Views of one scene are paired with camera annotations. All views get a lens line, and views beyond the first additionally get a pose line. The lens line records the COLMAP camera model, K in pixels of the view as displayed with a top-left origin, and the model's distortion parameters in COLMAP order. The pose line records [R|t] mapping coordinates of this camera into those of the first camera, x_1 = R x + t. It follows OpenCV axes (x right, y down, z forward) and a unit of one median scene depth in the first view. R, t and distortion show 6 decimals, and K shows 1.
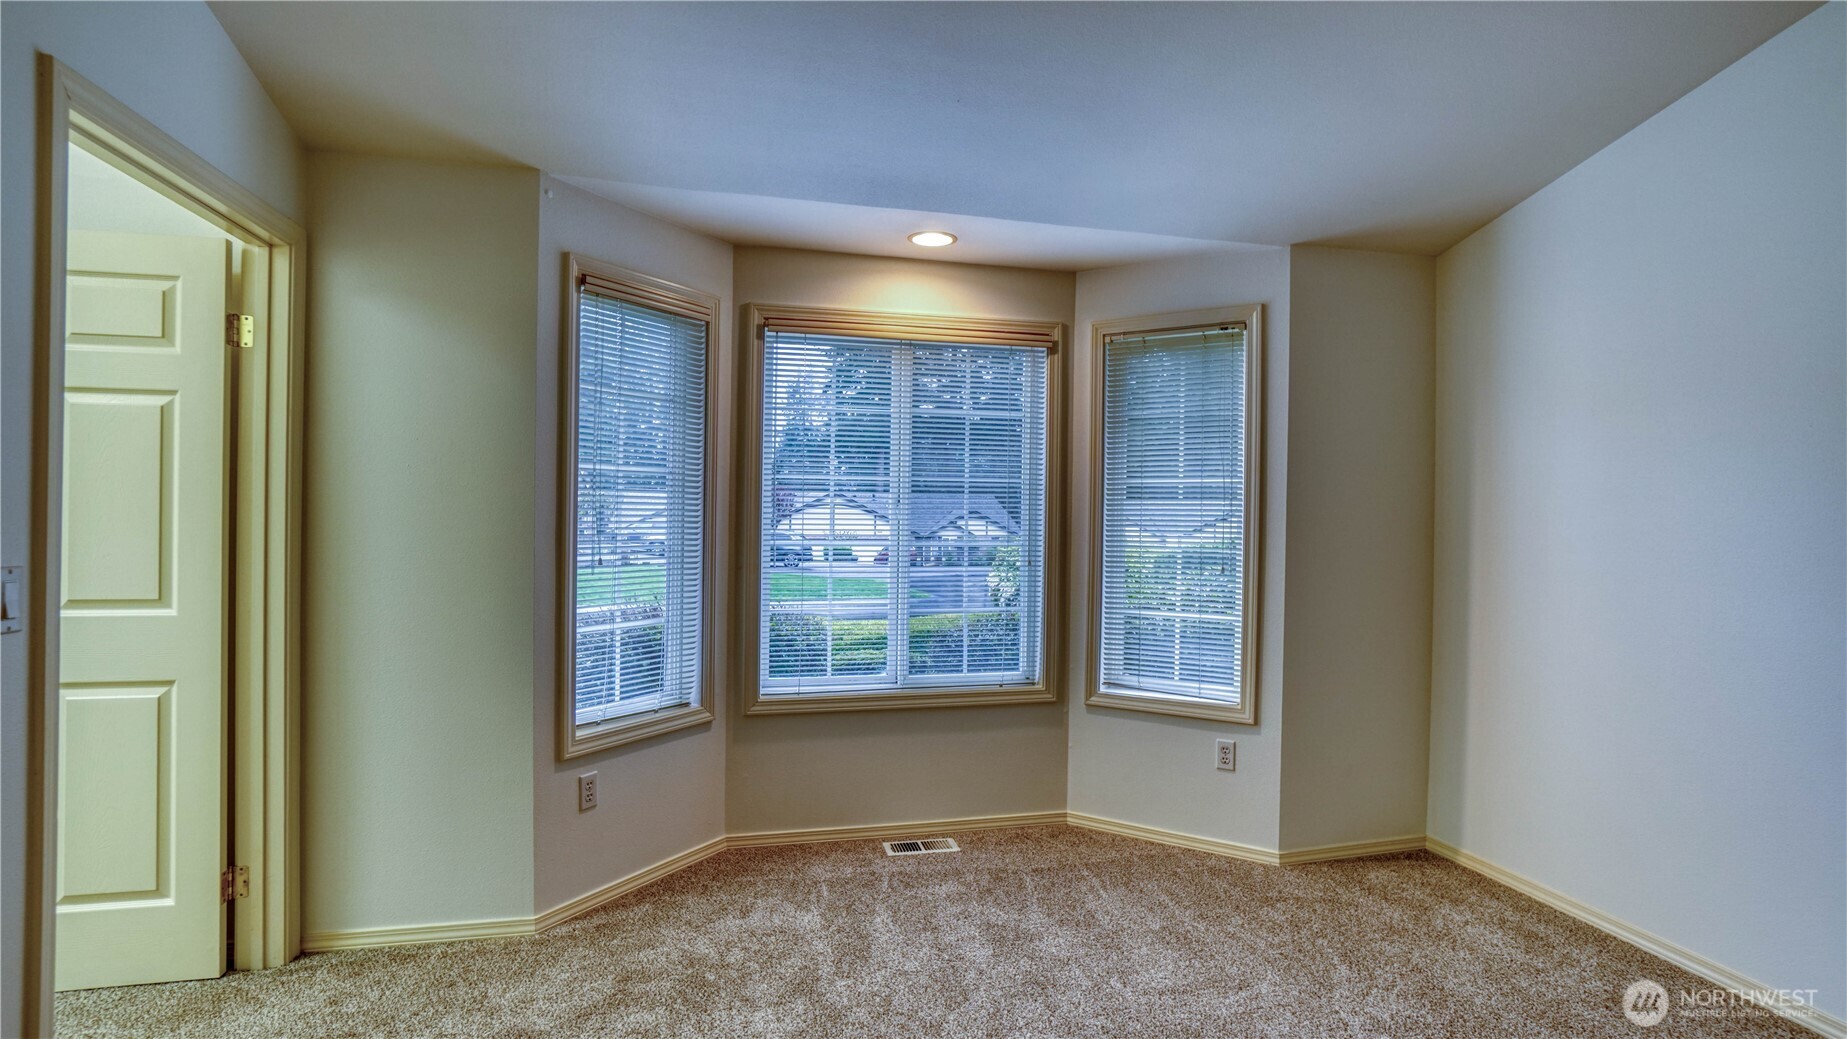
lens RADIAL K [[904.3, 0, 922.1], [0, 904.3, 510.5], [0, 0, 1]] dist [-0.053743, 0.024567]
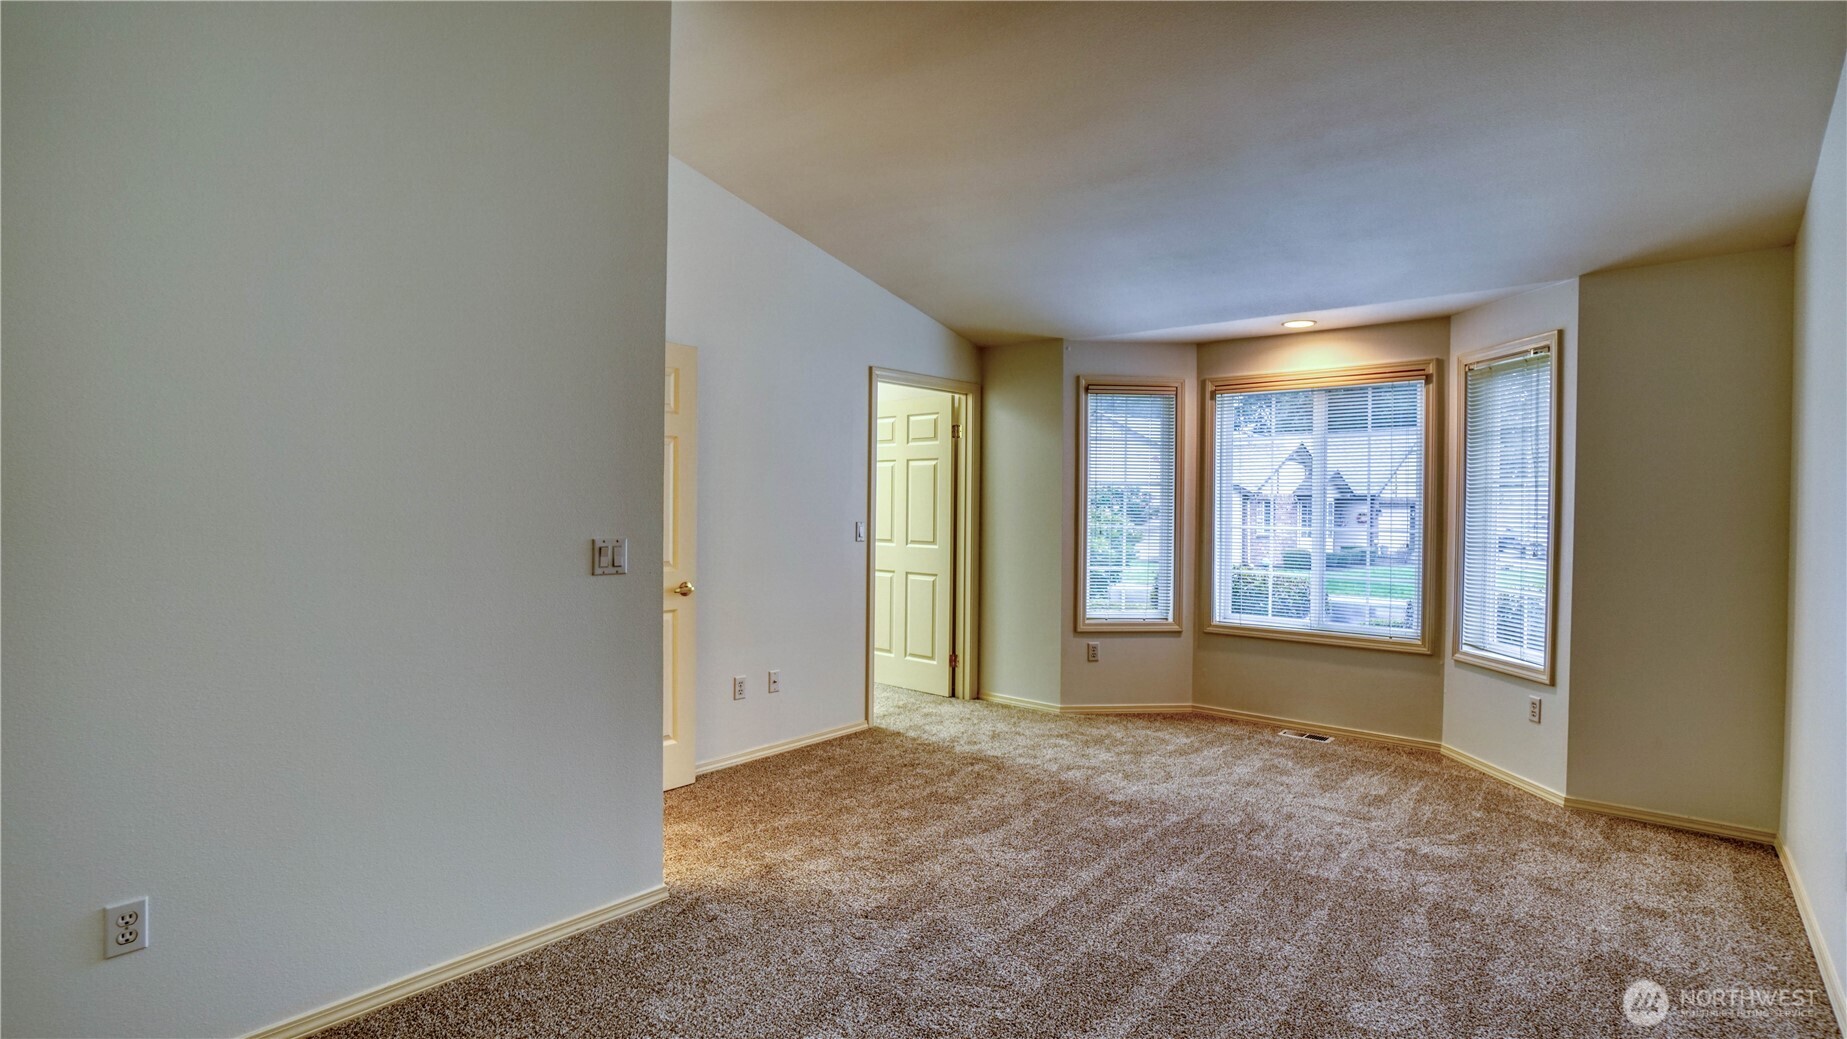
lens RADIAL K [[904.3, 0, 922.1], [0, 904.3, 510.5], [0, 0, 1]] dist [-0.053743, 0.024567]
pose [[0.575471, 0.000345, -0.817822, 0.869232], [-0.001175, 0.999999, -0.000405, 0.009515], [0.817821, 0.001193, 0.575471, -0.363981]]
